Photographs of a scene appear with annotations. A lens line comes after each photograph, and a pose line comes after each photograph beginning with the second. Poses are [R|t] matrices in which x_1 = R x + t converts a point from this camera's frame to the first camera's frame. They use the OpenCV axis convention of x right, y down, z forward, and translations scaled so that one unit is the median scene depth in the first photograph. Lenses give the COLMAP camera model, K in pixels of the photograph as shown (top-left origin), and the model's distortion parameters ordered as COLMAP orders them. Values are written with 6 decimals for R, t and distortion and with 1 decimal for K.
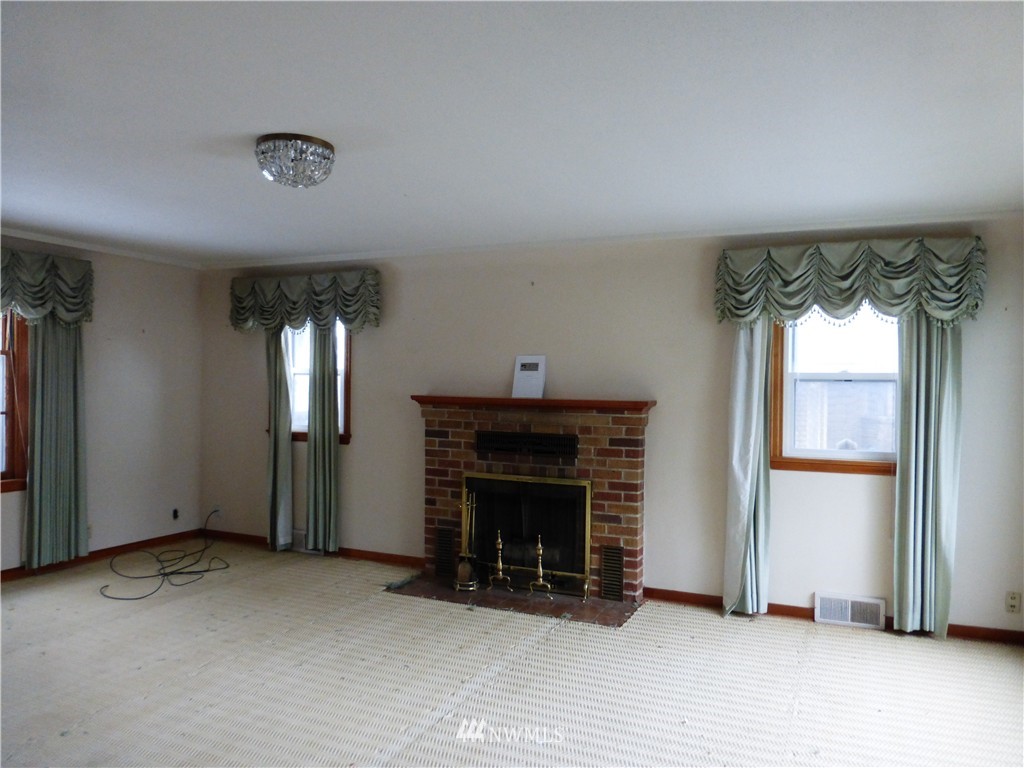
lens RADIAL K [[721.0, 0, 512.0], [0, 721.0, 384.0], [0, 0, 1]] dist [0.030627, -0.000449]
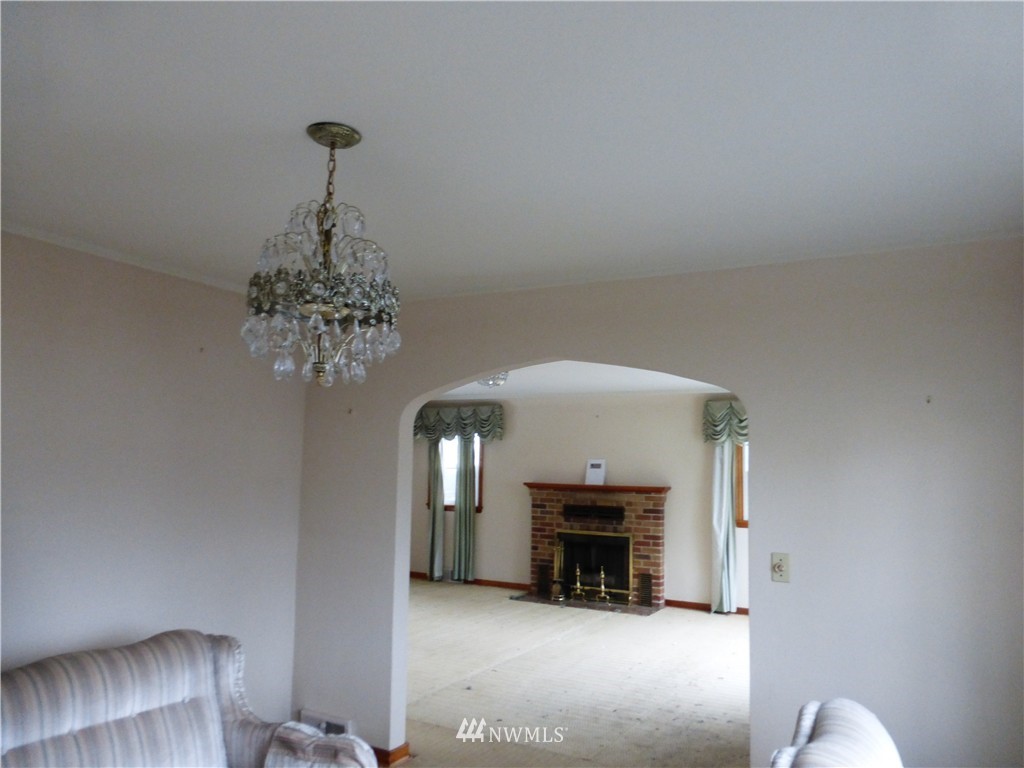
lens RADIAL K [[742.6, 0, 512.0], [0, 742.6, 384.0], [0, 0, 1]] dist [-0.046125, 0.052099]
pose [[0.997632, 0.001601, -0.068762, -0.053382], [-0.009694, 0.993023, -0.117522, -0.008987], [0.068094, 0.117910, 0.990687, -0.772391]]
